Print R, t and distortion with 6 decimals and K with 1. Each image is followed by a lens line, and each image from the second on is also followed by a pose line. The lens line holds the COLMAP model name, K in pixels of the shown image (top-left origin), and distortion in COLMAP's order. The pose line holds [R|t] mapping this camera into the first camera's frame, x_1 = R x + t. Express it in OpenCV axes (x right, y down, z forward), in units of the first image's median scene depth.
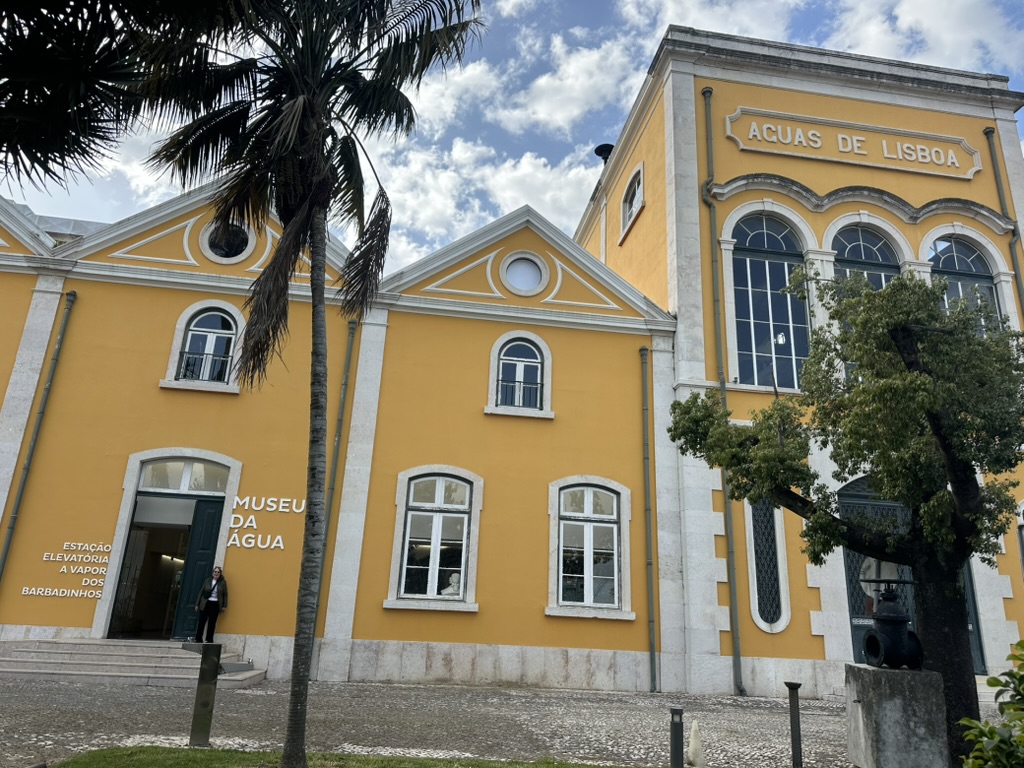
lens RADIAL K [[719.0, 0, 514.1], [0, 719.0, 377.7], [0, 0, 1]] dist [0.108189, -0.146749]
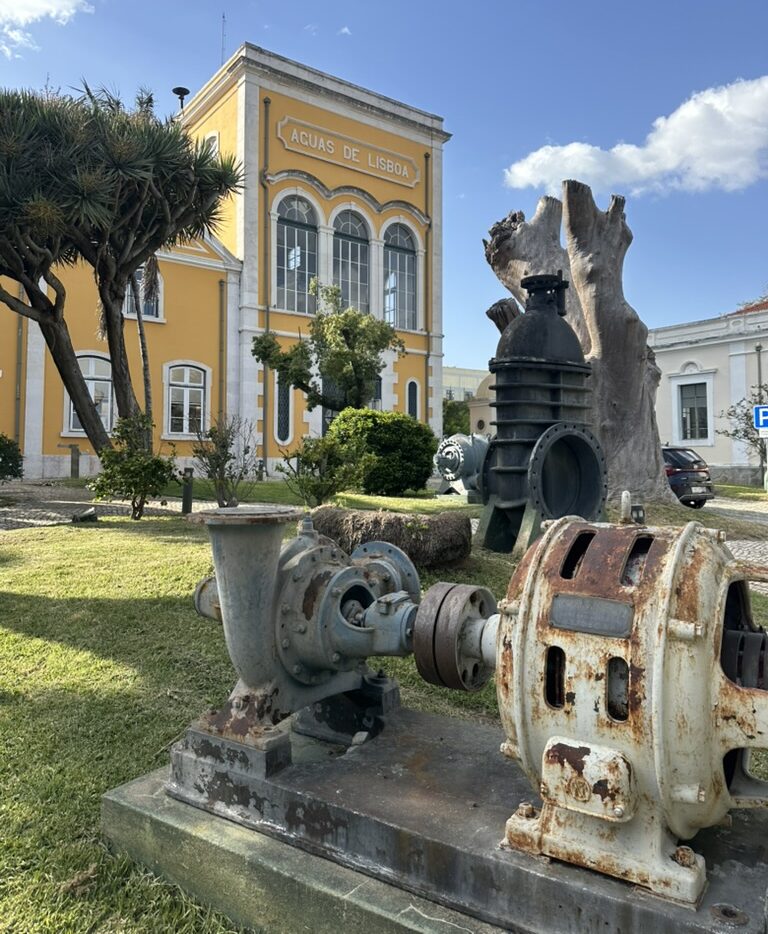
lens RADIAL K [[725.7, 0, 384.0], [0, 725.7, 467.0], [0, 0, 1]] dist [-0.002999, -0.002009]
pose [[0.882513, -0.036627, 0.468859, -0.273348], [-0.117850, 0.947929, 0.295876, -0.168393], [-0.455282, -0.316370, 0.832243, -0.636900]]
